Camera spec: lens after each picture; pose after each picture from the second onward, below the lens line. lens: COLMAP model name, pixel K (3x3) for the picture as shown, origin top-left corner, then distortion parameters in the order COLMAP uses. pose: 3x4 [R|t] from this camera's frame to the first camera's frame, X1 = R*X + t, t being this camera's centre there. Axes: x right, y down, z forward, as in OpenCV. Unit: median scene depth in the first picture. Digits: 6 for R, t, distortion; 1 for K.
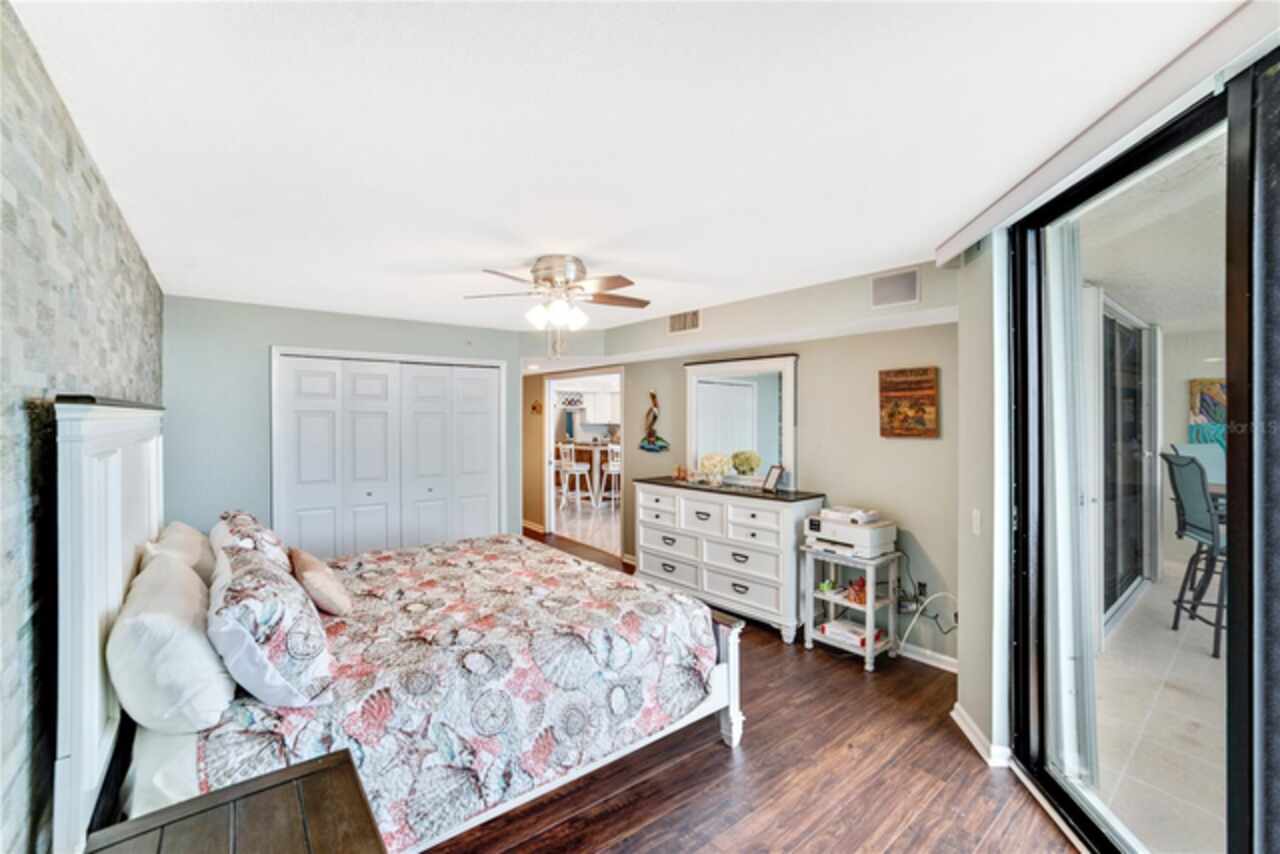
lens RADIAL K [[538.0, 0, 639.3], [0, 538.0, 414.9], [0, 0, 1]] dist [-0.080893, 0.035781]
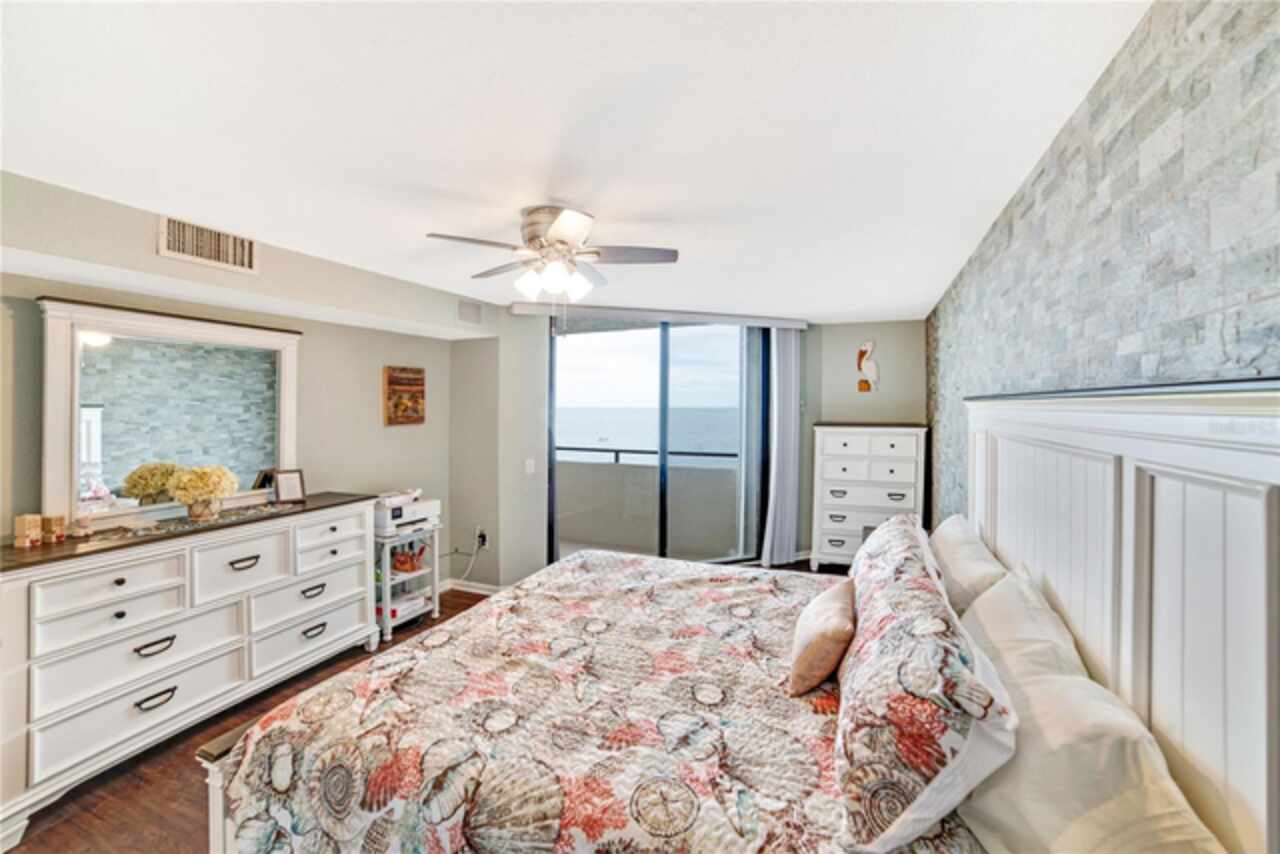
lens RADIAL K [[509.4, 0, 640.0], [0, 509.4, 404.3], [0, 0, 1]] dist [-0.064733, 0.029934]
pose [[-0.451546, 0.000284, 0.892248, -0.766506], [-0.003316, 0.999993, -0.001996, -0.002145], [-0.892242, -0.003860, -0.451541, 1.050432]]
